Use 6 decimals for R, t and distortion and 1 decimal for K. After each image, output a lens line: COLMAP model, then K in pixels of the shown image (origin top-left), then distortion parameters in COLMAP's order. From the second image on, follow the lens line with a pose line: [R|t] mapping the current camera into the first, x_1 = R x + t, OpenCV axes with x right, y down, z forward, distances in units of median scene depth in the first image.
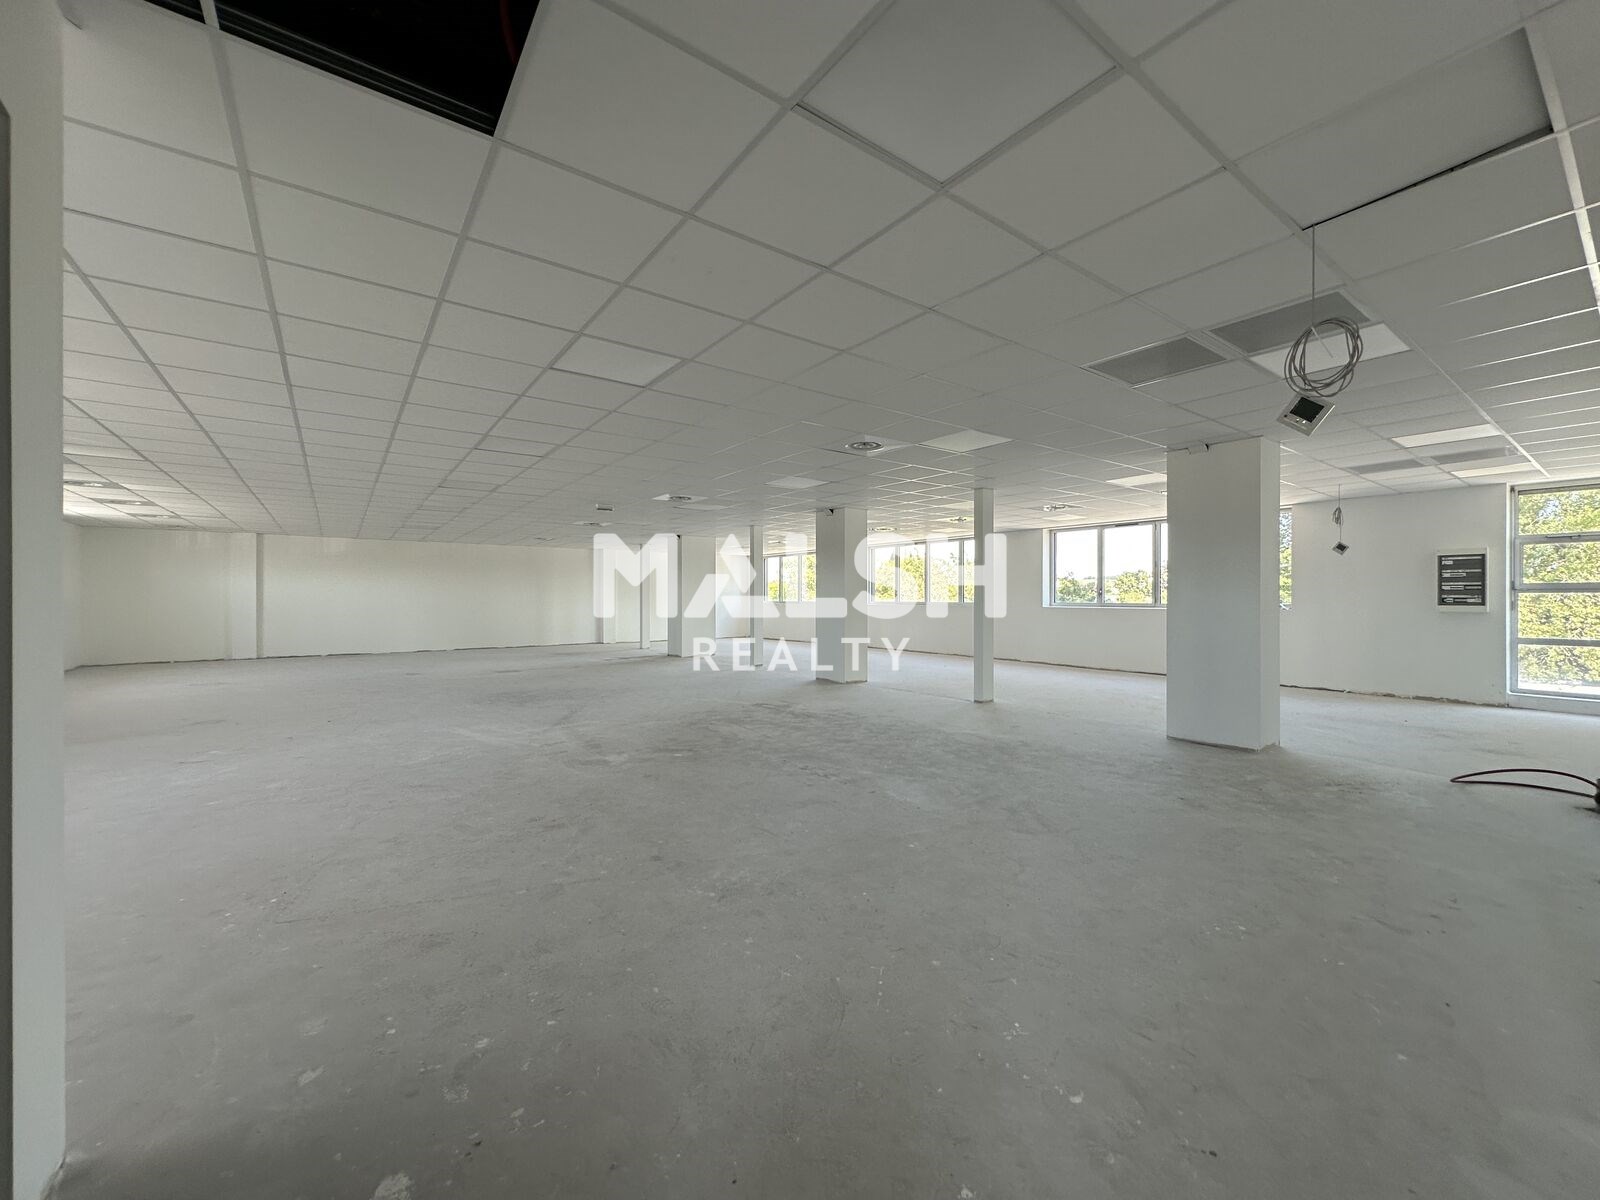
lens RADIAL K [[638.3, 0, 800.9], [0, 638.3, 598.2], [0, 0, 1]] dist [0.000771, 0.000144]
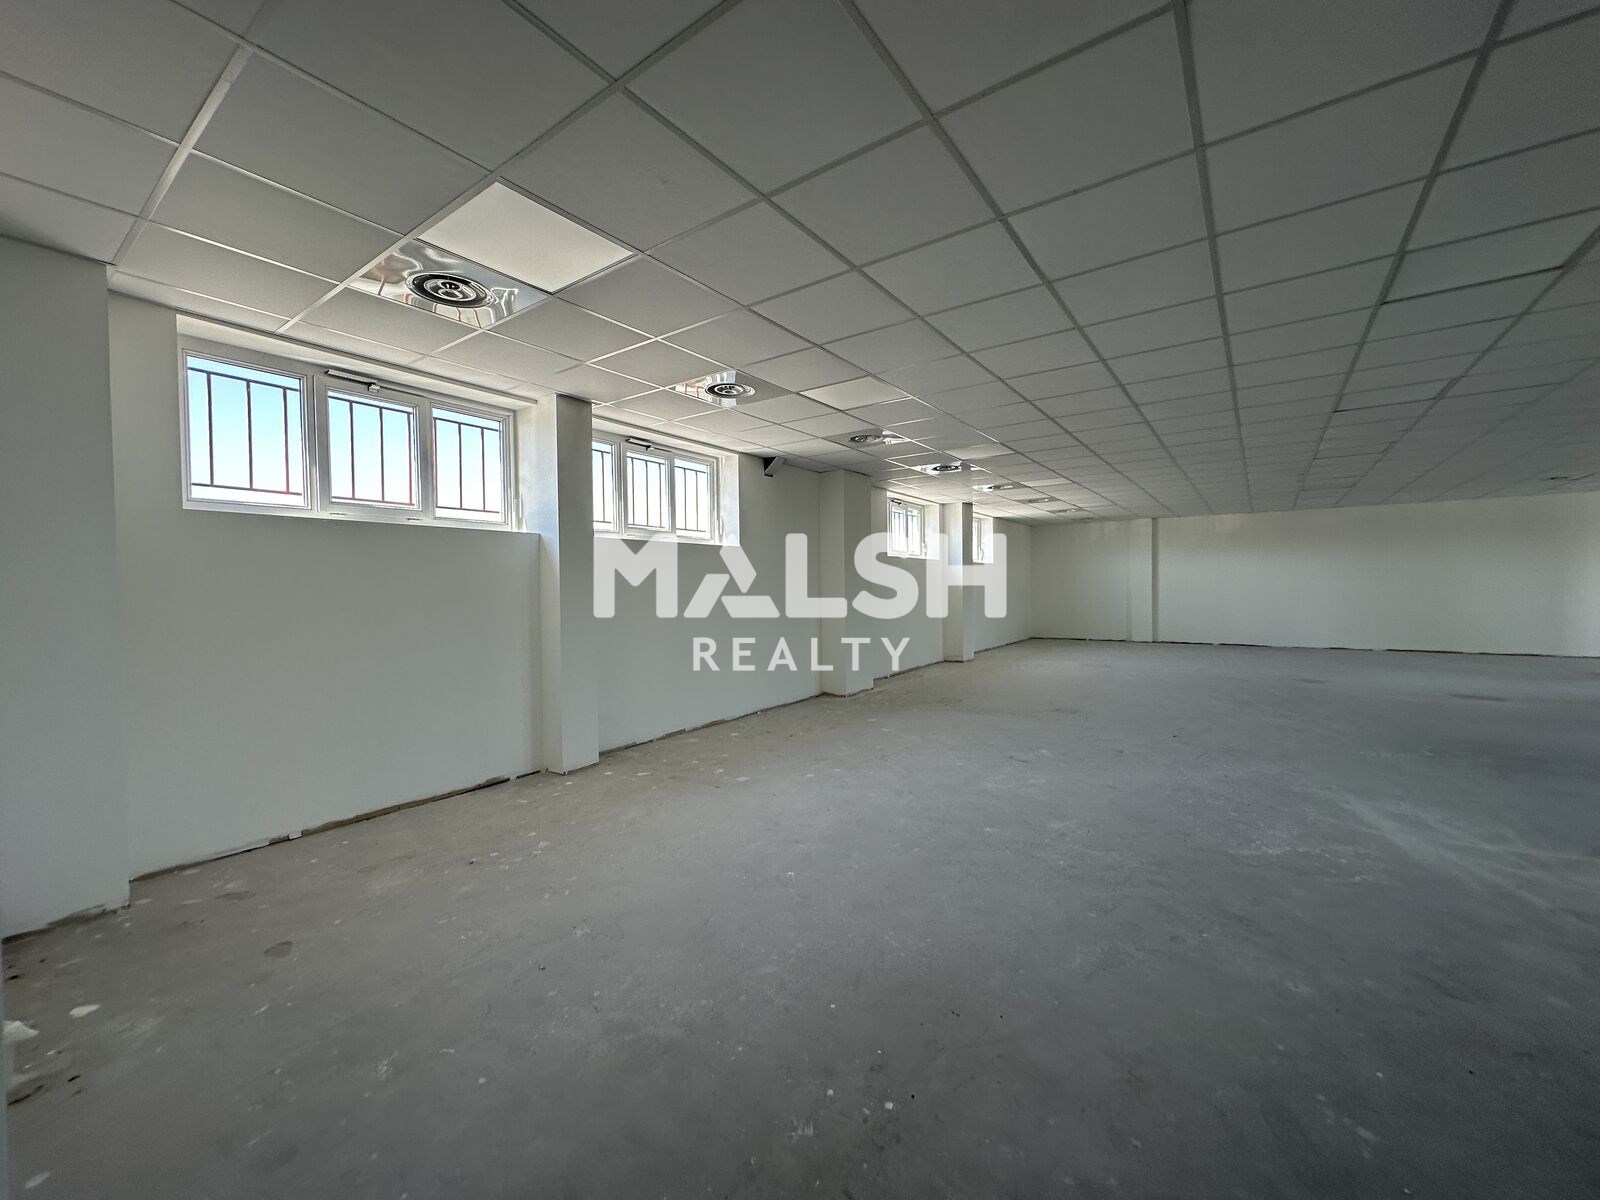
lens RADIAL K [[638.3, 0, 800.9], [0, 638.3, 598.2], [0, 0, 1]] dist [0.000771, 0.000144]
pose [[0.311127, 0.015151, -0.950248, -0.069301], [0.010345, 0.999760, 0.019327, -0.000599], [0.950312, -0.015843, 0.310895, 0.170558]]
